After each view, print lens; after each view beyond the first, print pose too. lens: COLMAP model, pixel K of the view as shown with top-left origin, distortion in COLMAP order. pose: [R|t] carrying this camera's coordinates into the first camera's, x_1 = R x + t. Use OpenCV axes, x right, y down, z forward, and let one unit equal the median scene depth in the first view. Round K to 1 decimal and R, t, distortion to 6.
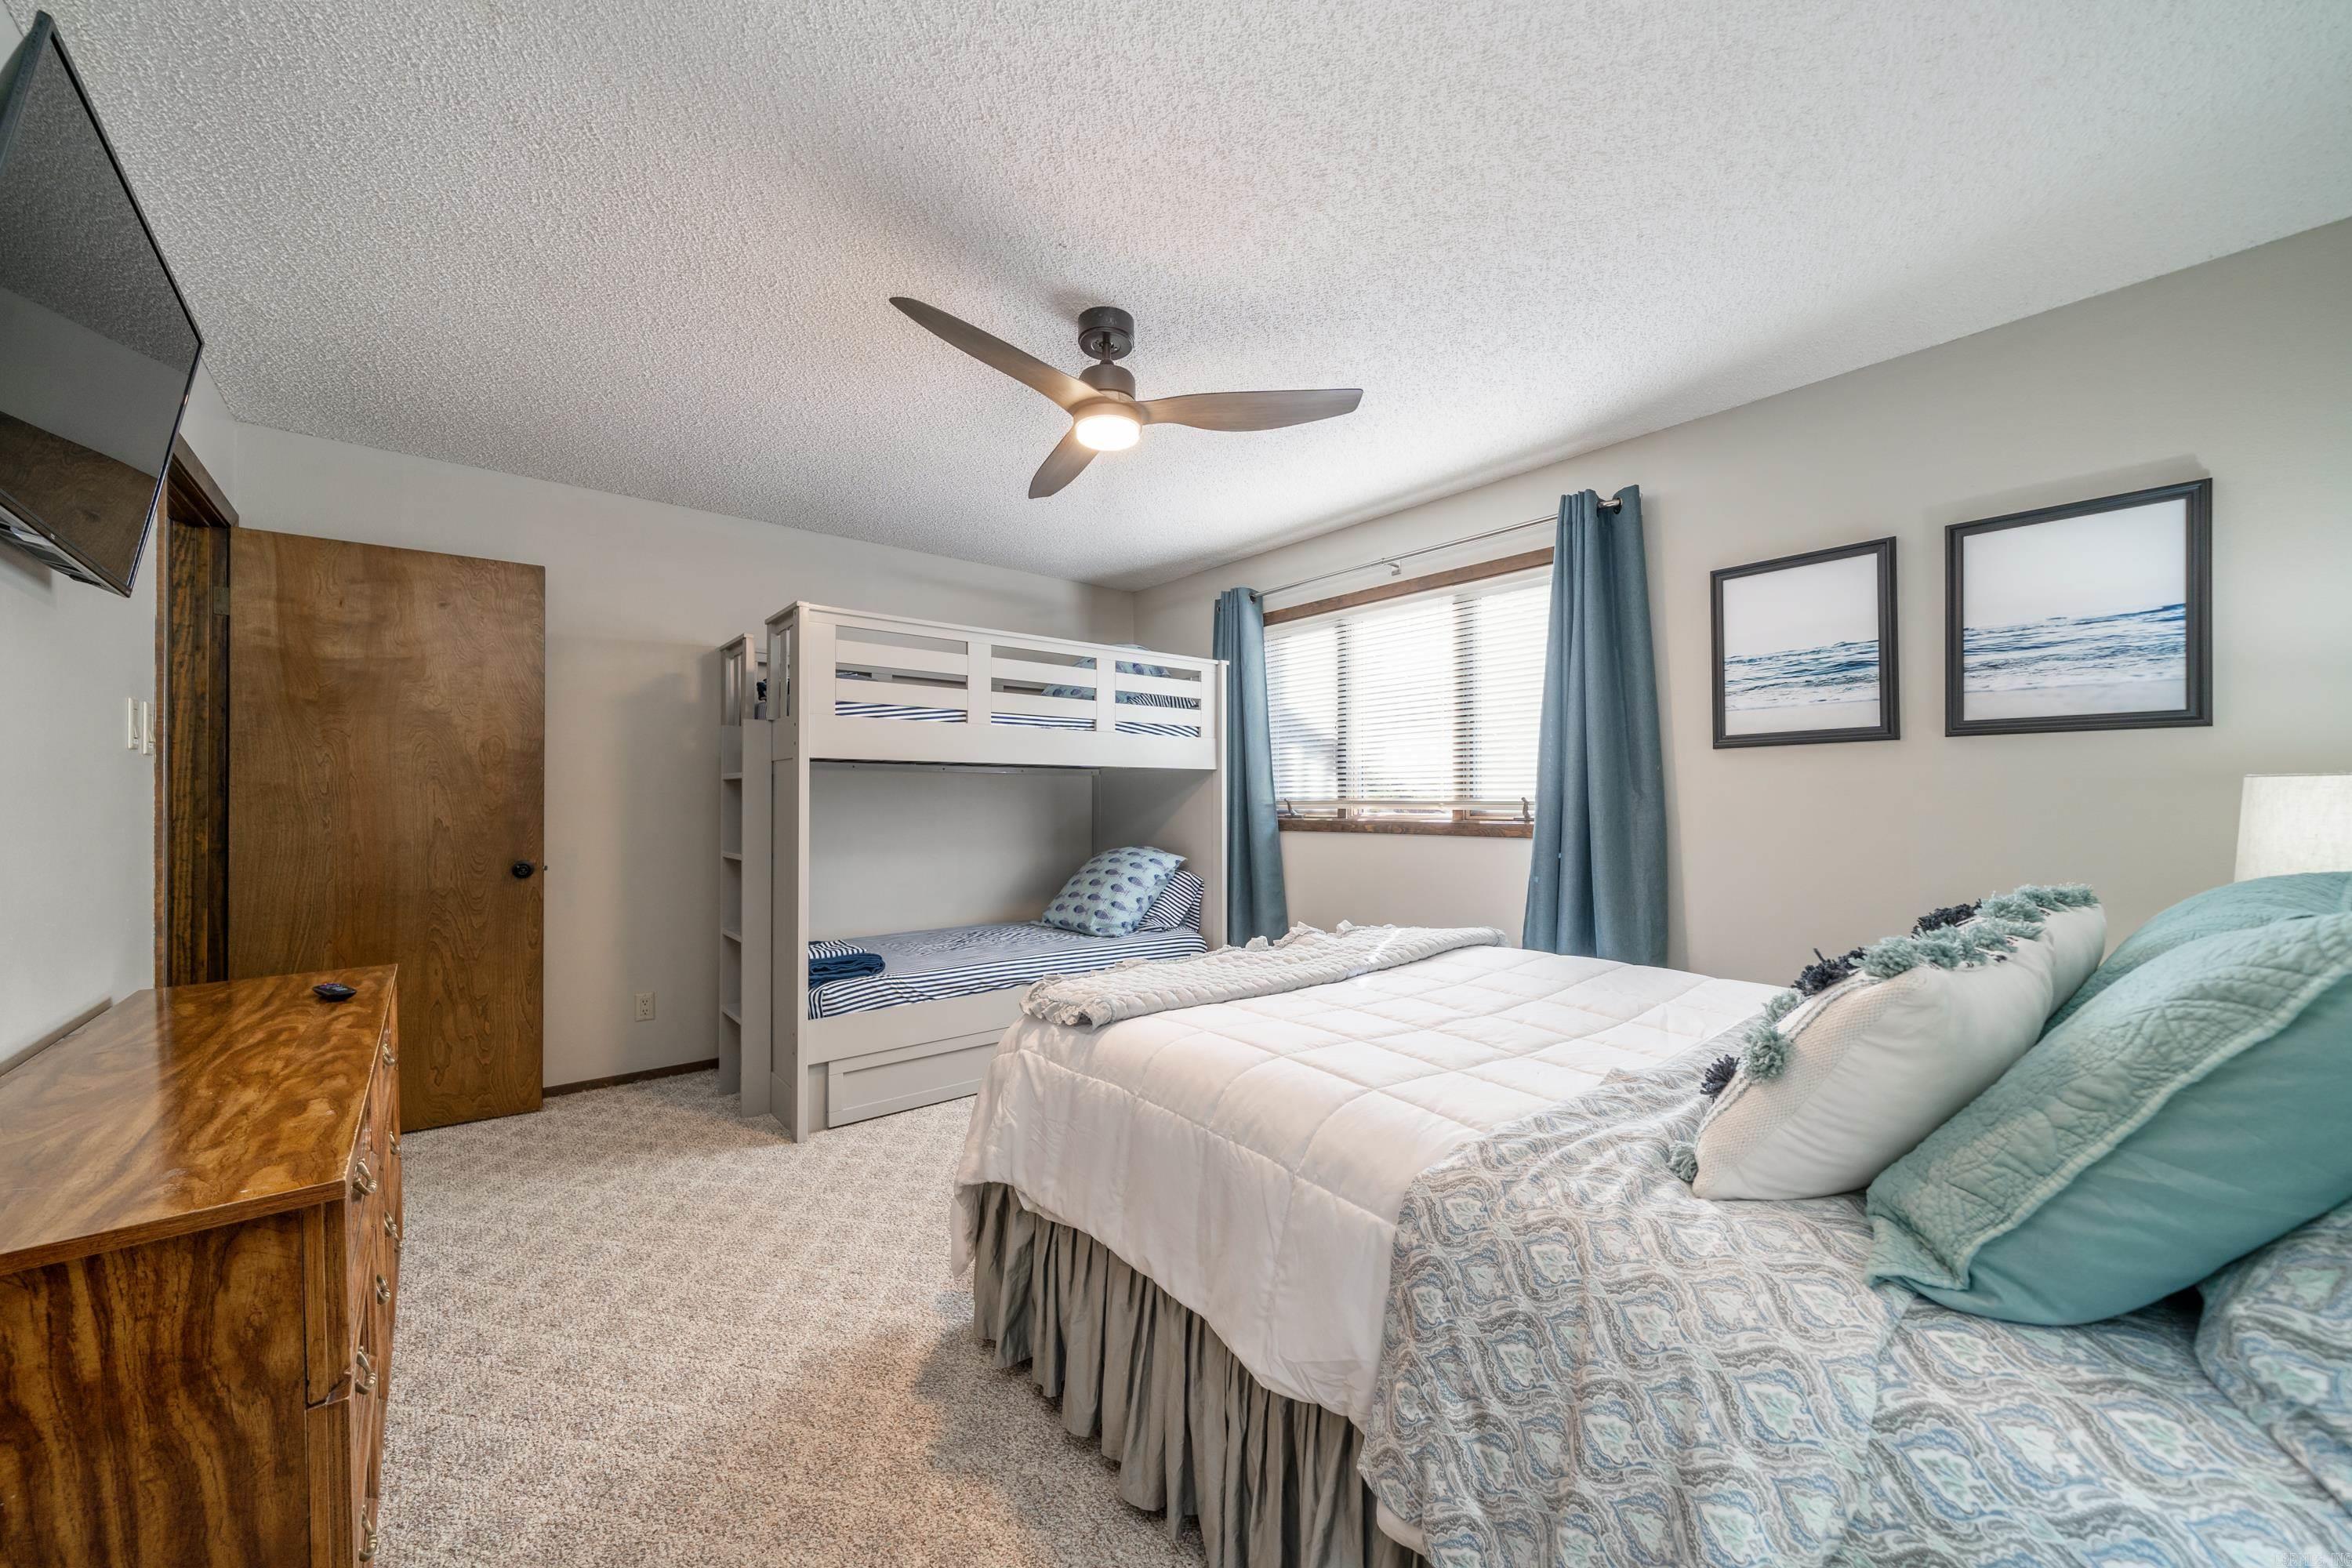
lens RADIAL K [[858.1, 0, 1181.3], [0, 858.1, 780.4], [0, 0, 1]] dist [0.000227, 0.000015]
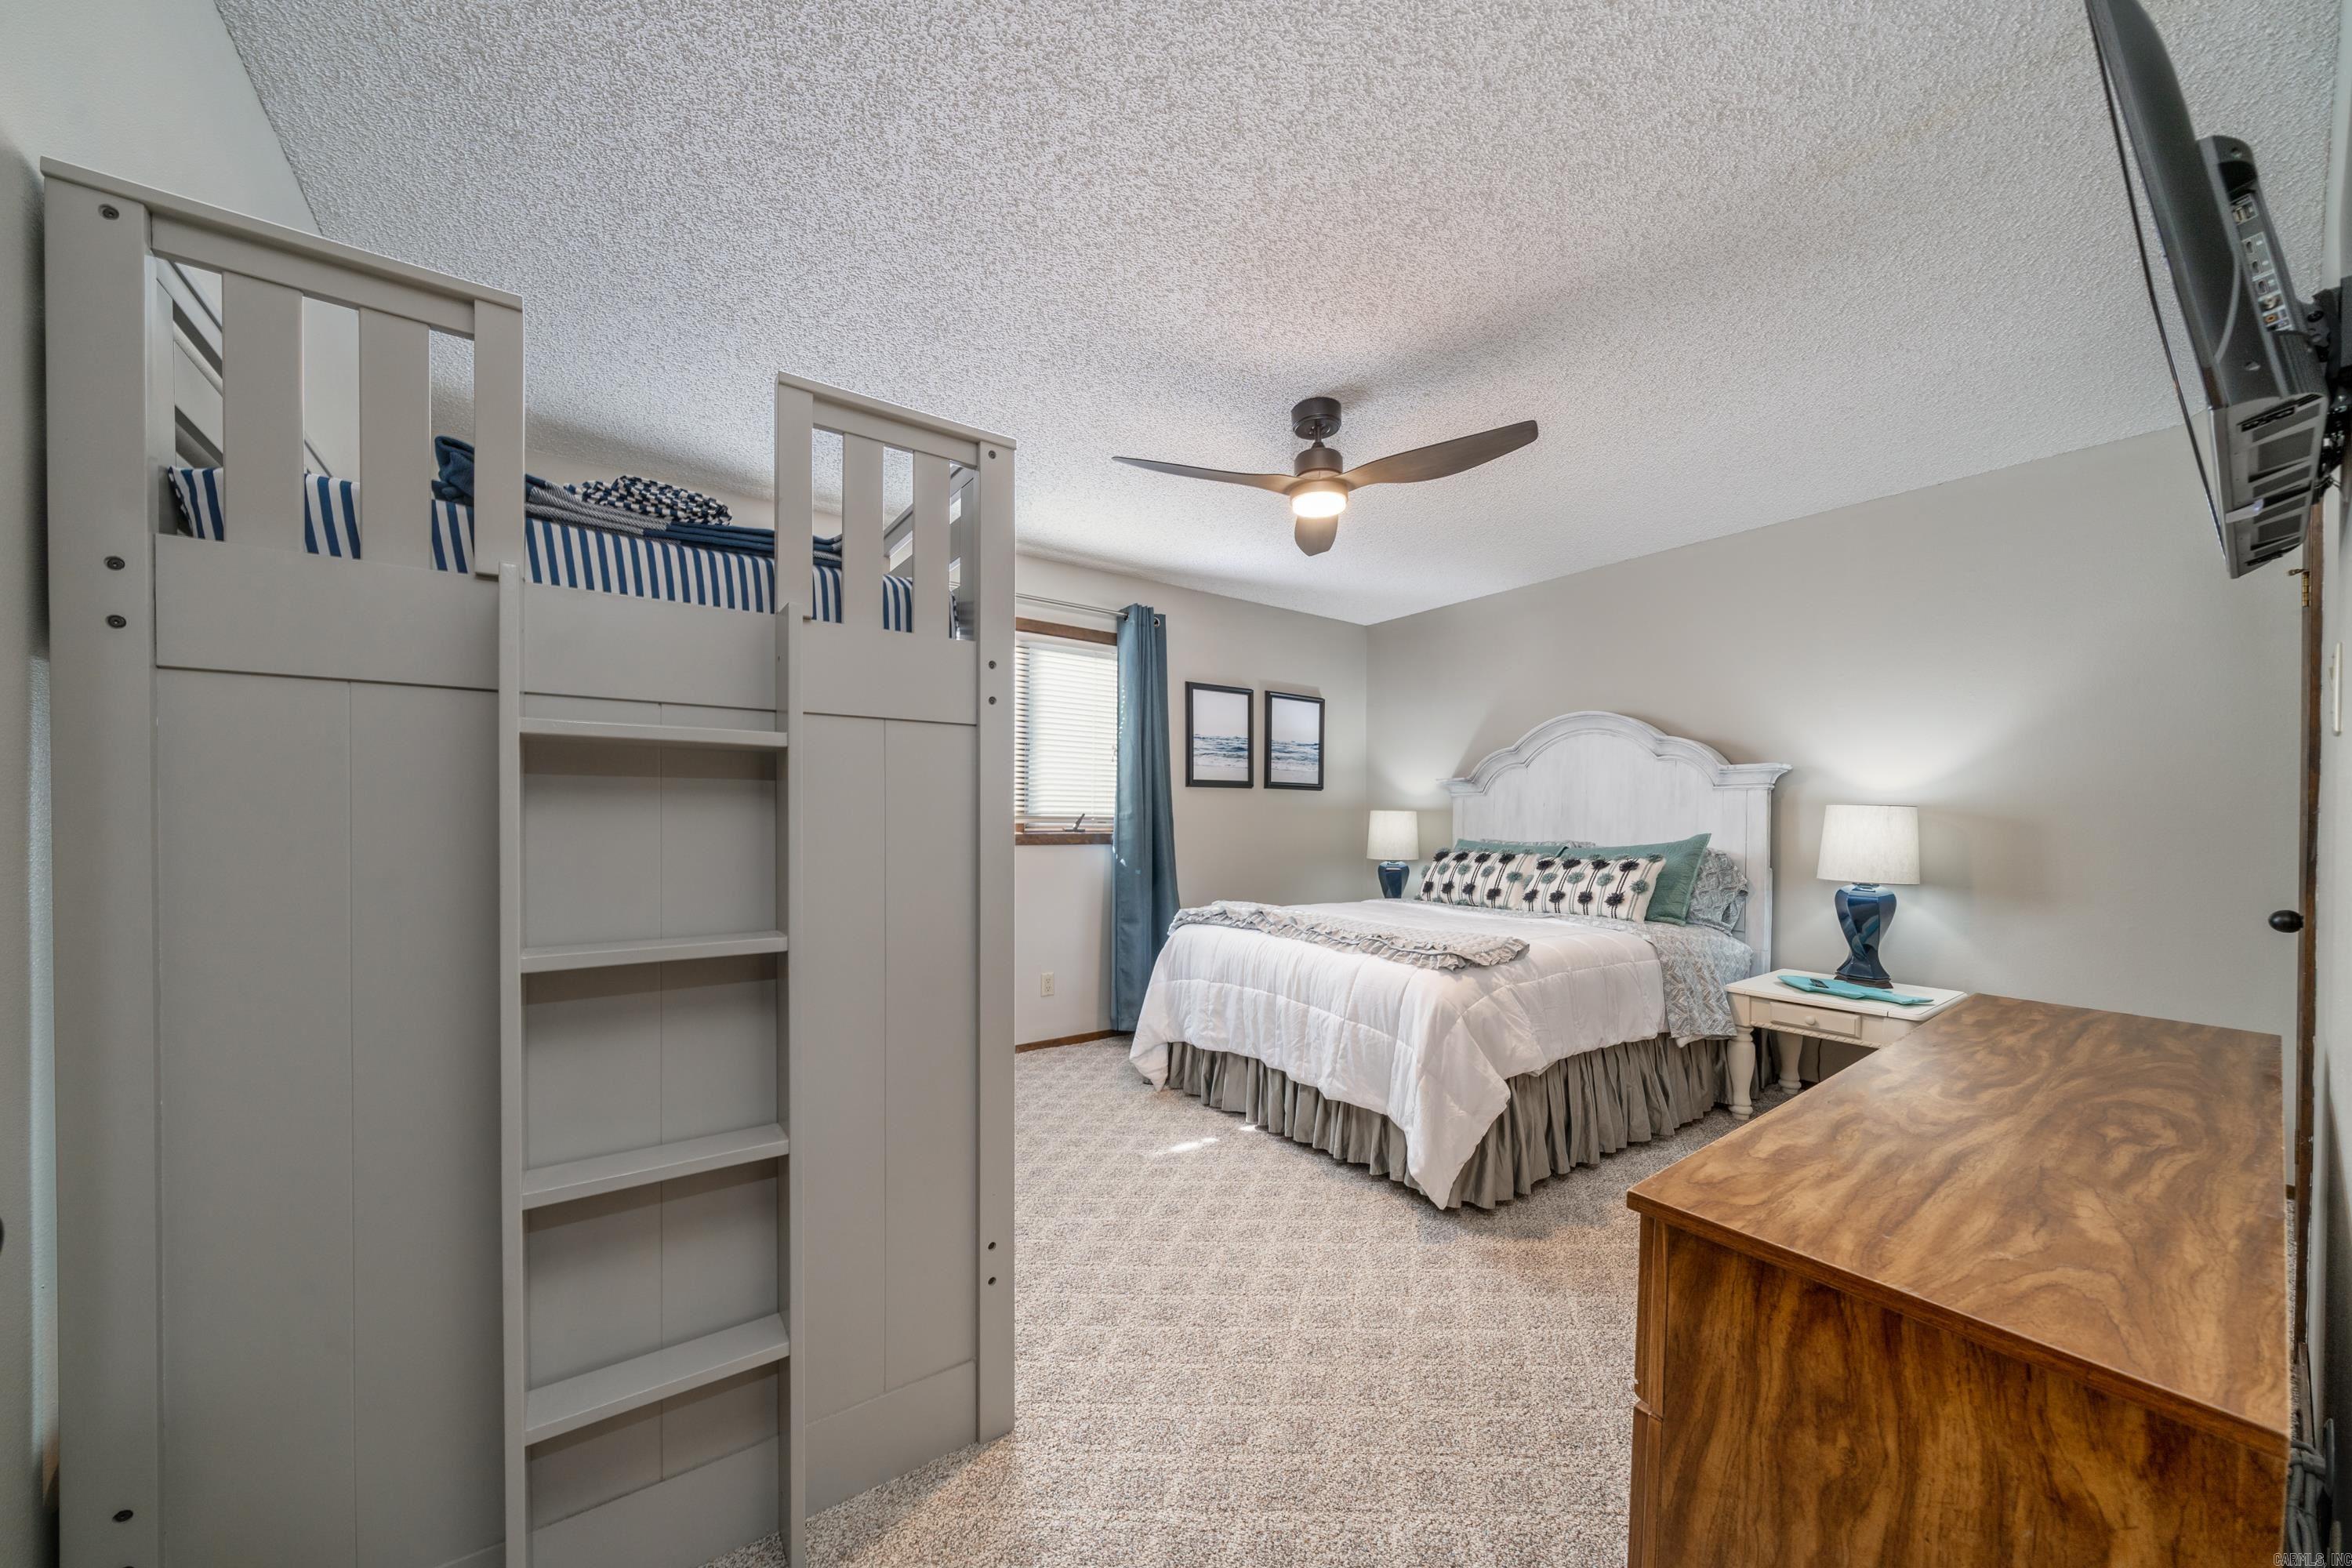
lens RADIAL K [[828.5, 0, 1185.2], [0, 828.5, 800.5], [0, 0, 1]] dist [-0.009560, 0.002123]
pose [[0.073866, 0.026505, 0.996916, -0.974160], [-0.030959, 0.999226, -0.024273, 0.028991], [-0.996788, -0.029071, 0.074629, 0.859397]]
